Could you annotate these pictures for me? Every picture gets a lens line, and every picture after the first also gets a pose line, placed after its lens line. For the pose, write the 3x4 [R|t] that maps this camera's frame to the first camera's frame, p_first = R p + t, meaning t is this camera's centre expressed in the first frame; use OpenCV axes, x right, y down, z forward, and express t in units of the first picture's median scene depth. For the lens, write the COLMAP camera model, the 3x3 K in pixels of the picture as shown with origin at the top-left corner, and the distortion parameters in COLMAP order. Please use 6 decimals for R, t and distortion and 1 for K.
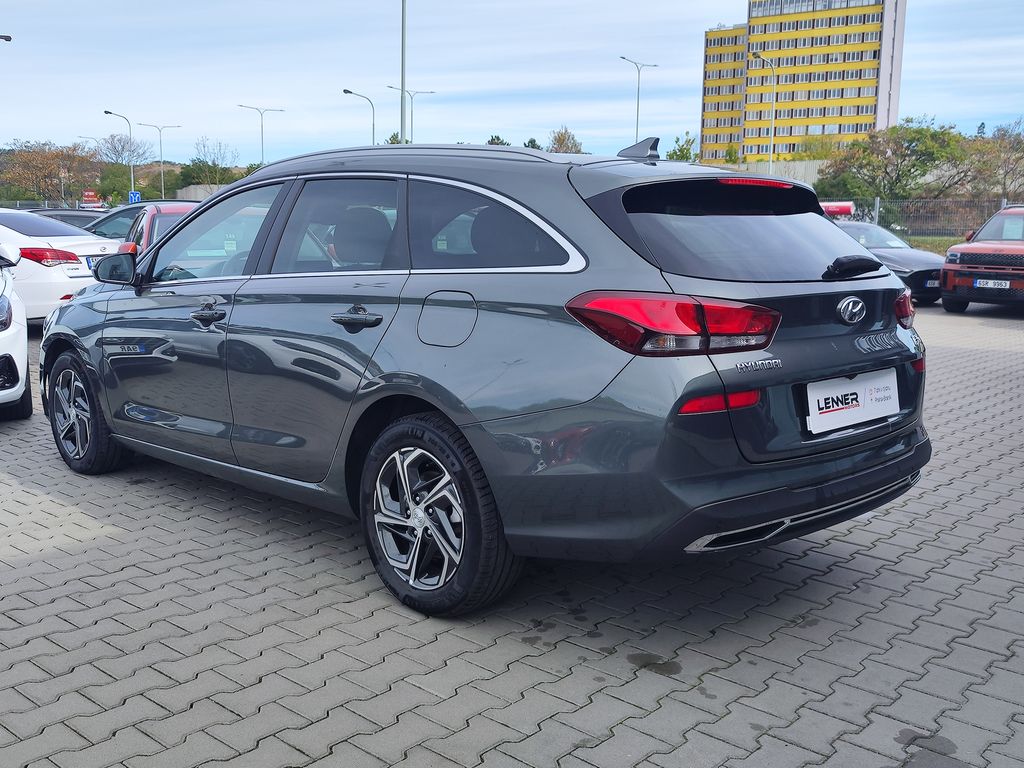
lens RADIAL K [[976.1, 0, 512.0], [0, 976.1, 384.0], [0, 0, 1]] dist [0.065636, -0.139364]
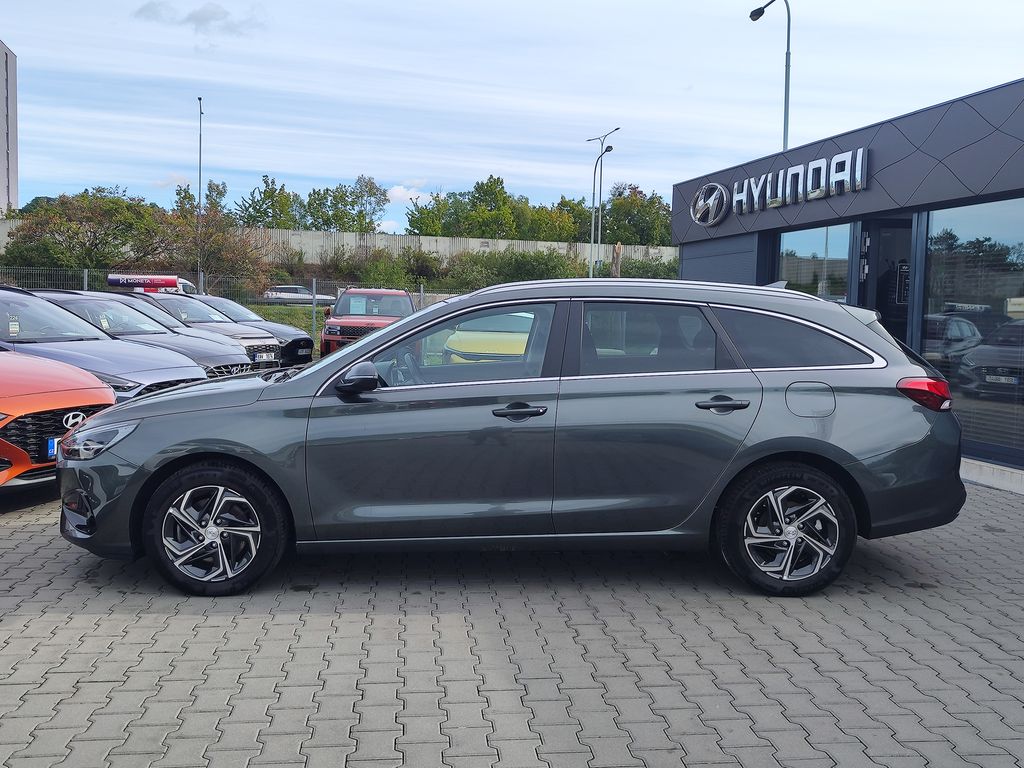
lens RADIAL K [[976.1, 0, 512.0], [0, 976.1, 384.0], [0, 0, 1]] dist [0.065636, -0.139364]
pose [[0.696885, -0.053141, 0.715212, -1.455489], [0.099469, 0.994775, -0.023008, -0.098921], [-0.710252, 0.087175, 0.698529, 0.225672]]
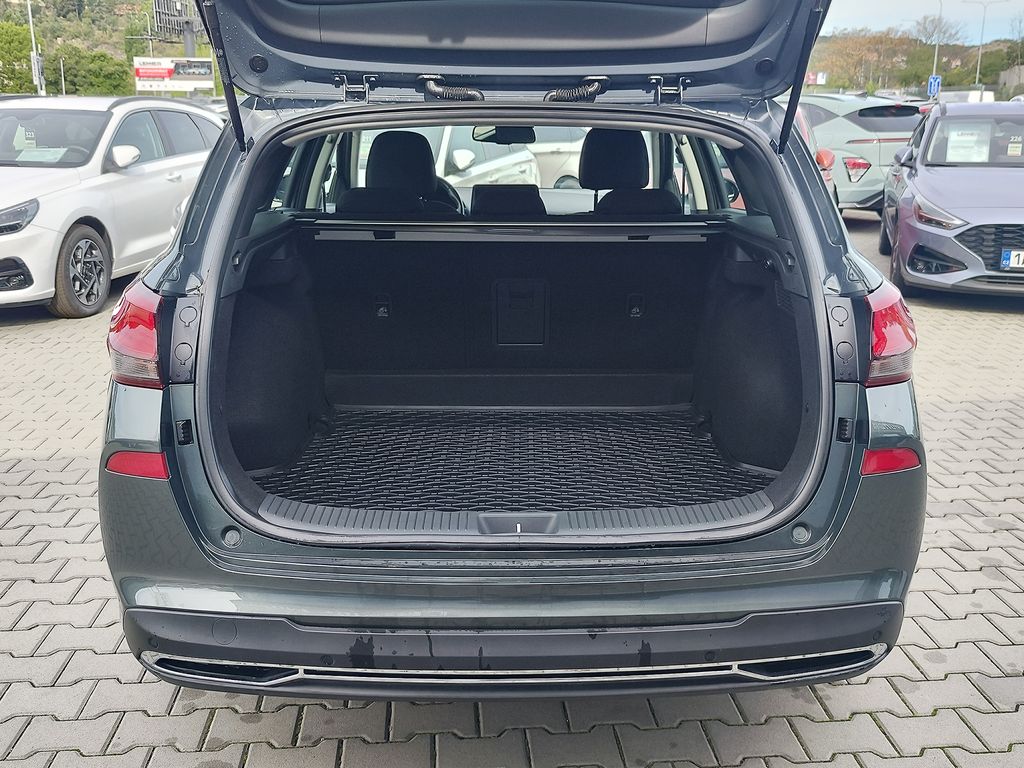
lens RADIAL K [[995.0, 0, 526.6], [0, 995.0, 393.9], [0, 0, 1]] dist [-0.001430, 0.017575]
pose [[0.726014, 0.170950, -0.666093, 0.686501], [-0.092777, 0.984102, 0.151442, -0.126587], [0.681393, -0.048150, 0.730332, 0.567917]]
